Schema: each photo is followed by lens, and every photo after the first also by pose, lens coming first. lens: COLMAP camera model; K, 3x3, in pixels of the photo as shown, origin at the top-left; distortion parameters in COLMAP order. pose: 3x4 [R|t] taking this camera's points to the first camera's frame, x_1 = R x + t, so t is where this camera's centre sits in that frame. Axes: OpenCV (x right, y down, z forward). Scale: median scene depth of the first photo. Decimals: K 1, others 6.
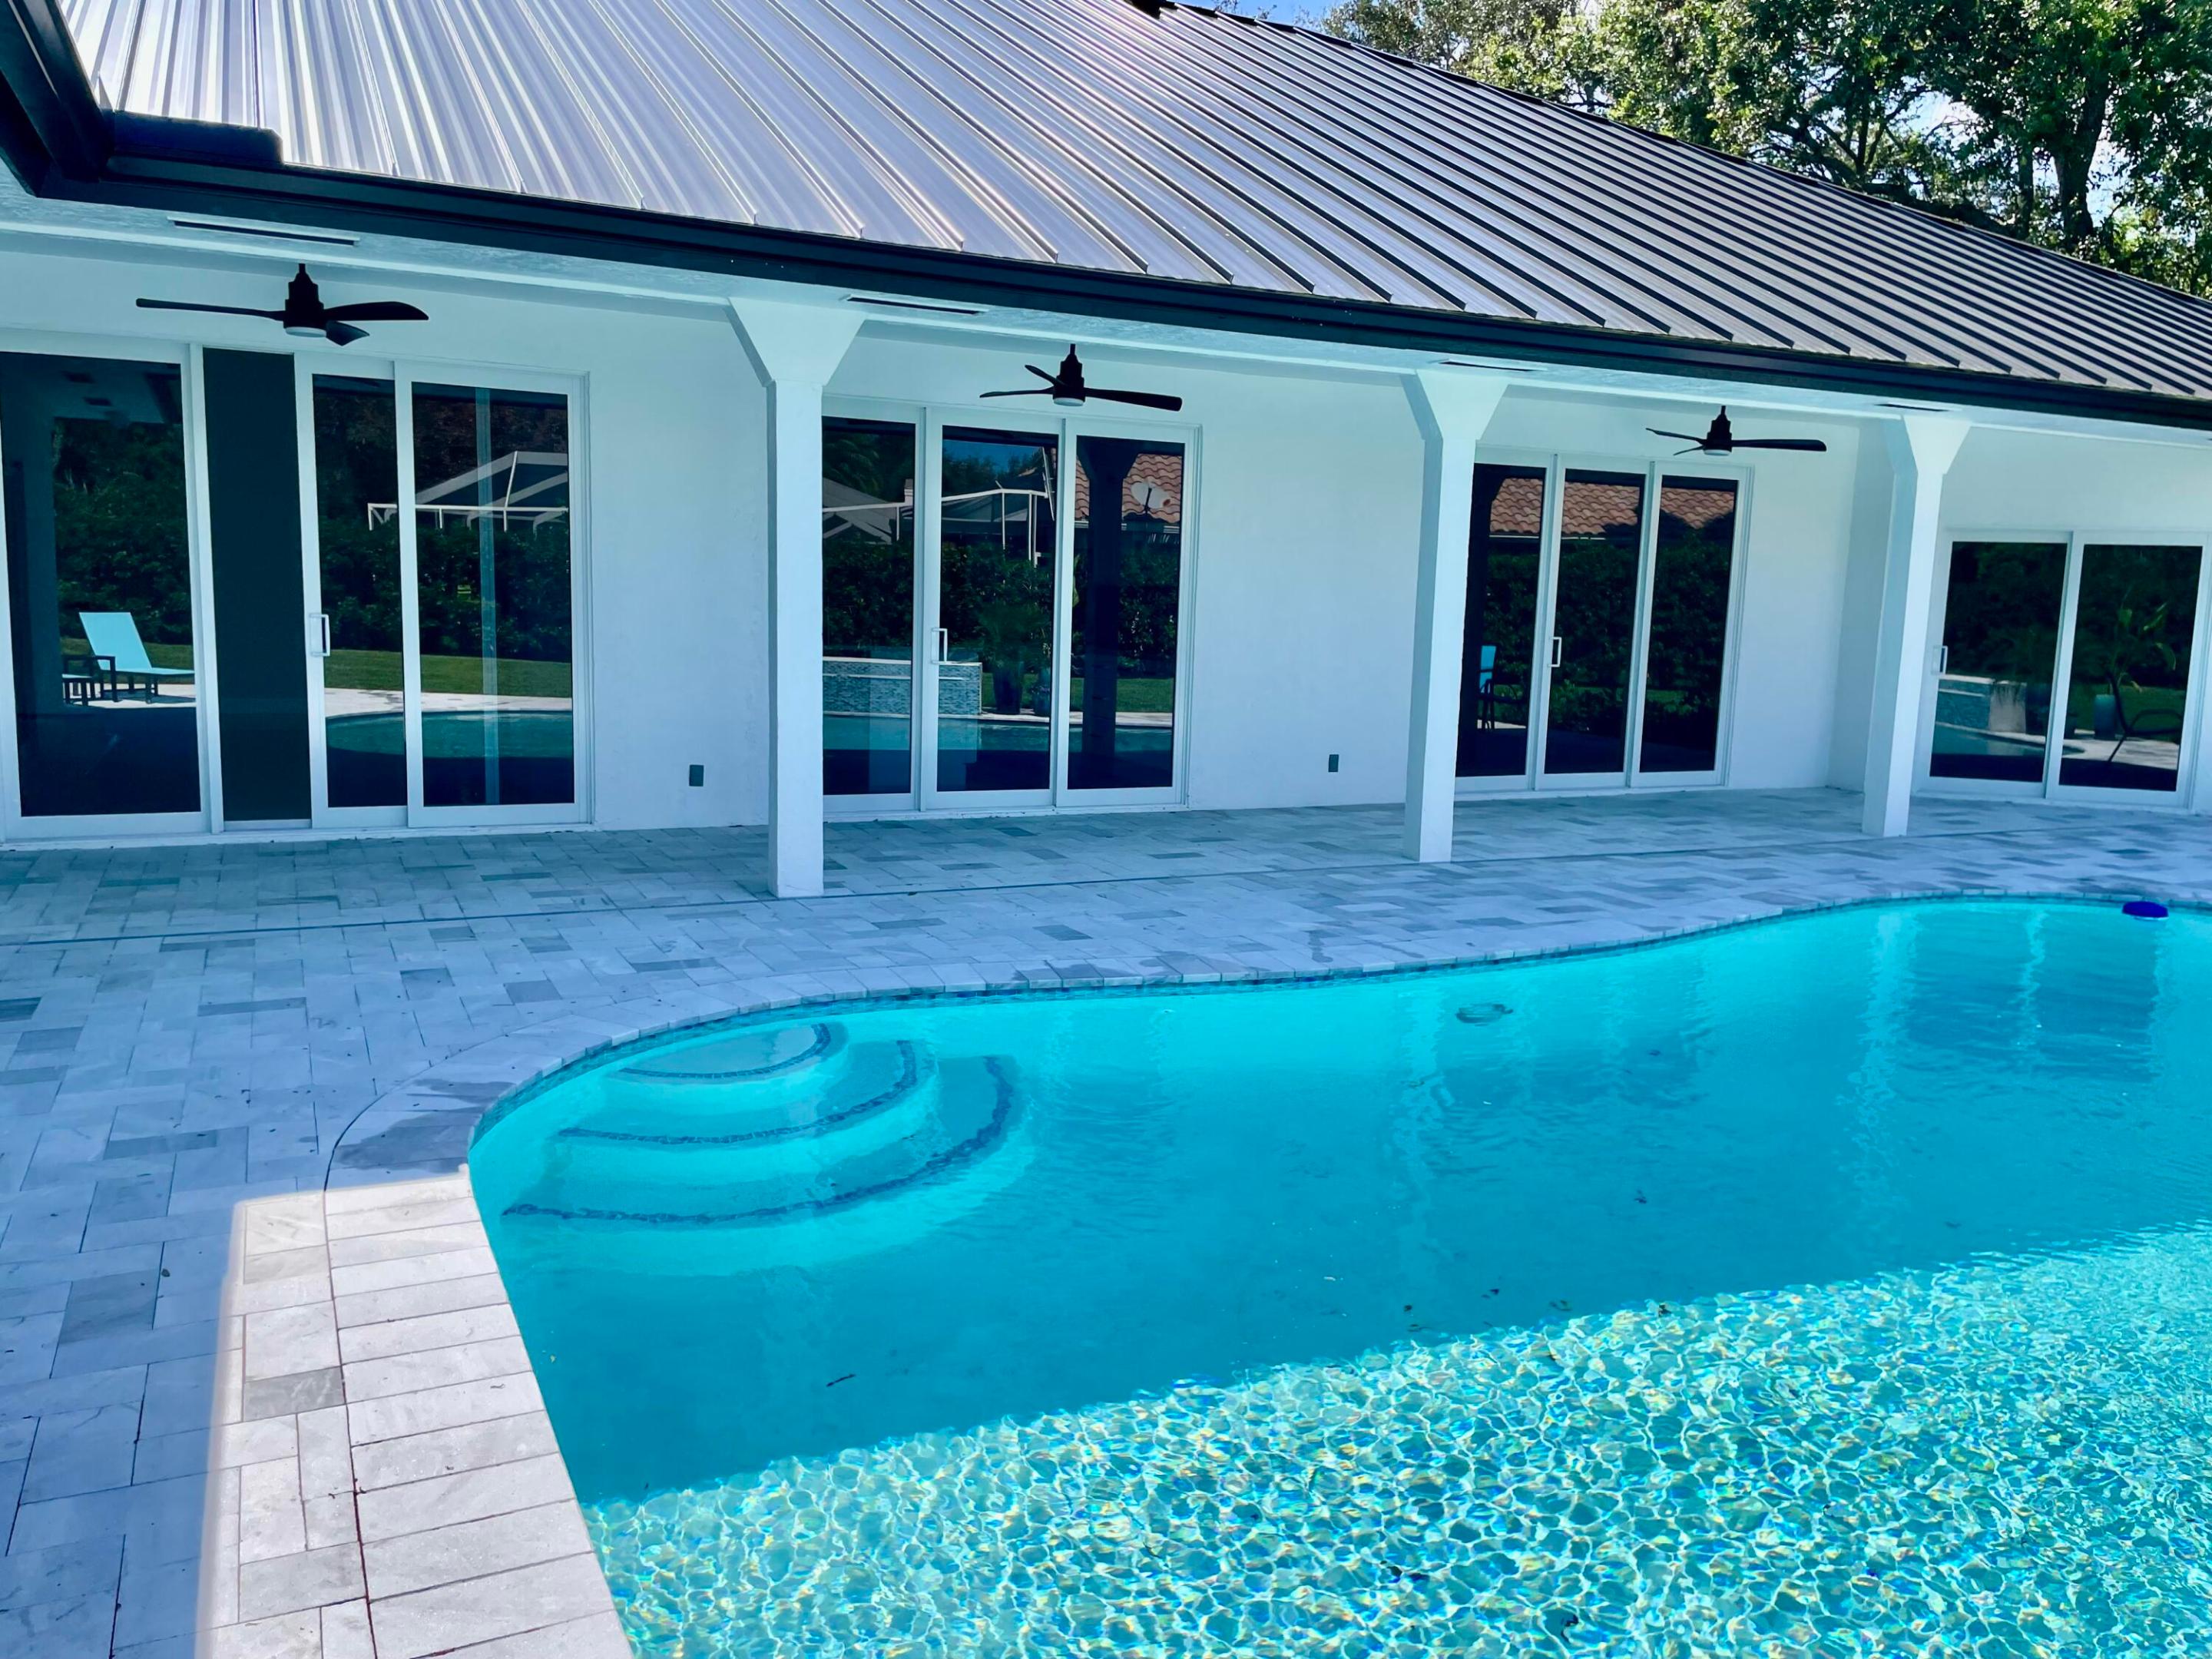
lens RADIAL K [[1678.8, 0, 1090.2], [0, 1678.8, 816.3], [0, 0, 1]] dist [0.143690, -0.206350]
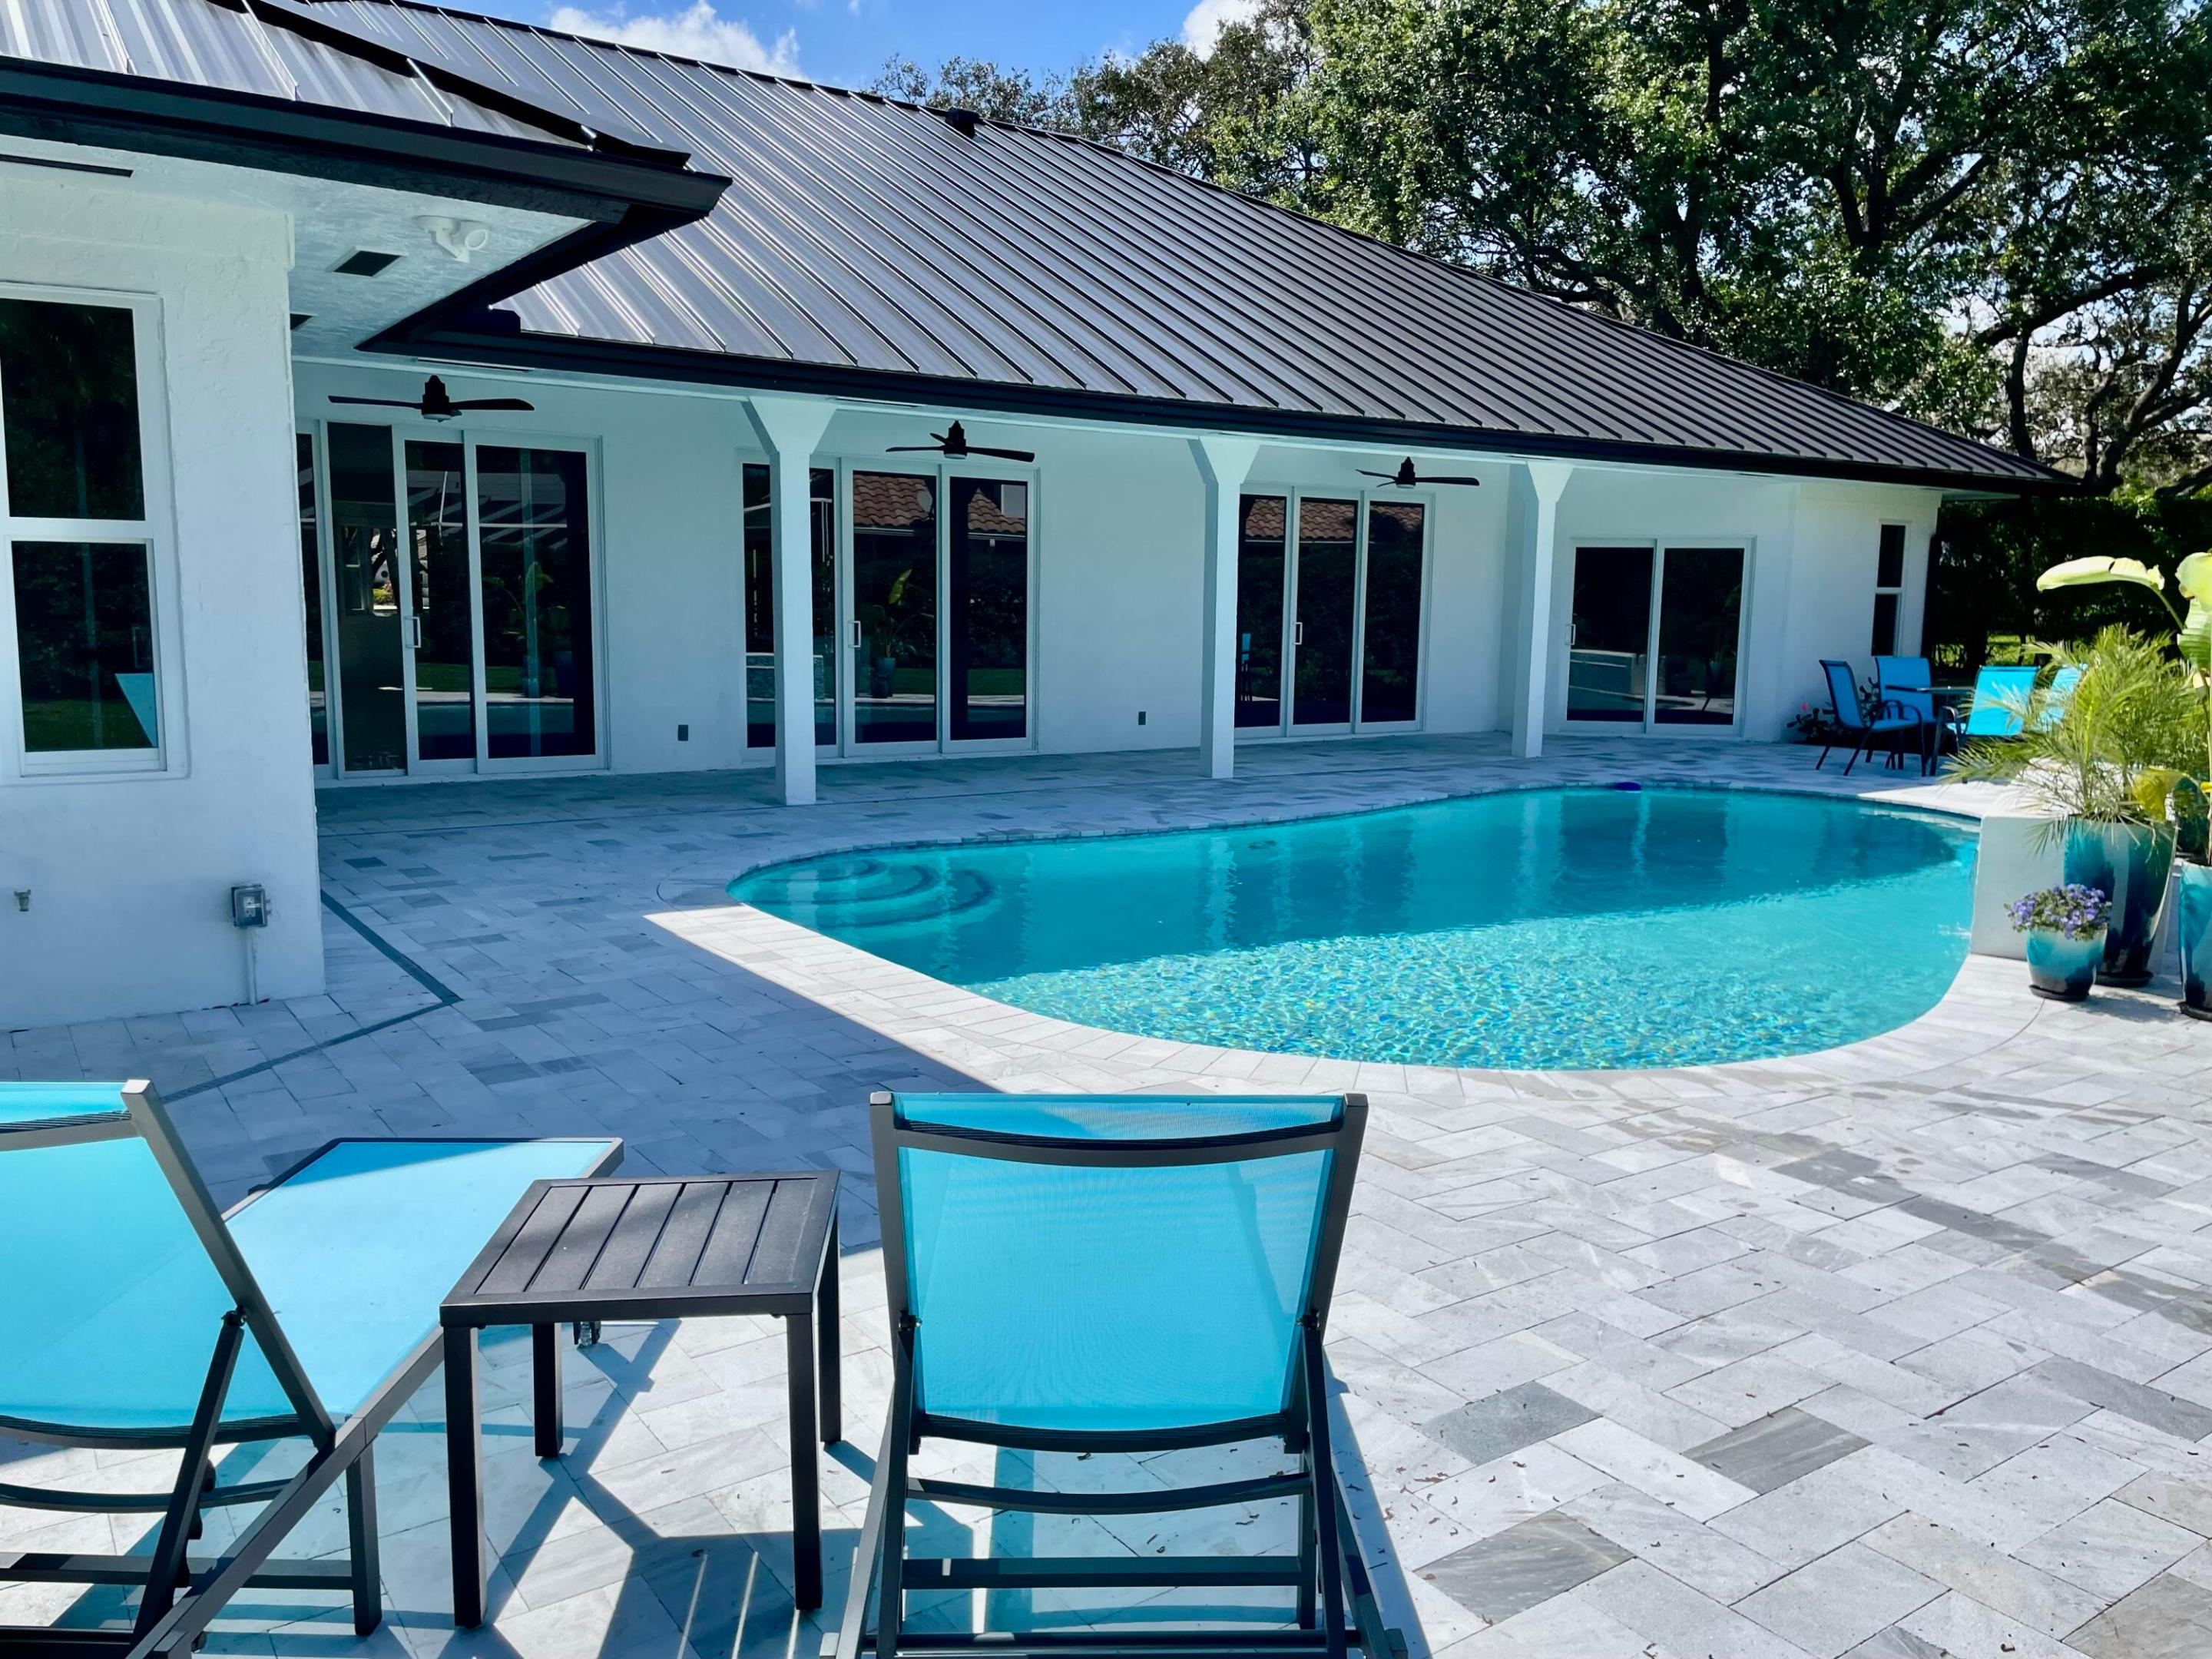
lens RADIAL K [[1678.8, 0, 1090.2], [0, 1678.8, 816.3], [0, 0, 1]] dist [0.143690, -0.206350]
pose [[0.989279, -0.033941, 0.142038, -0.106063], [0.033999, 0.999420, 0.002019, 0.050536], [-0.142024, 0.002832, 0.989859, -0.377852]]
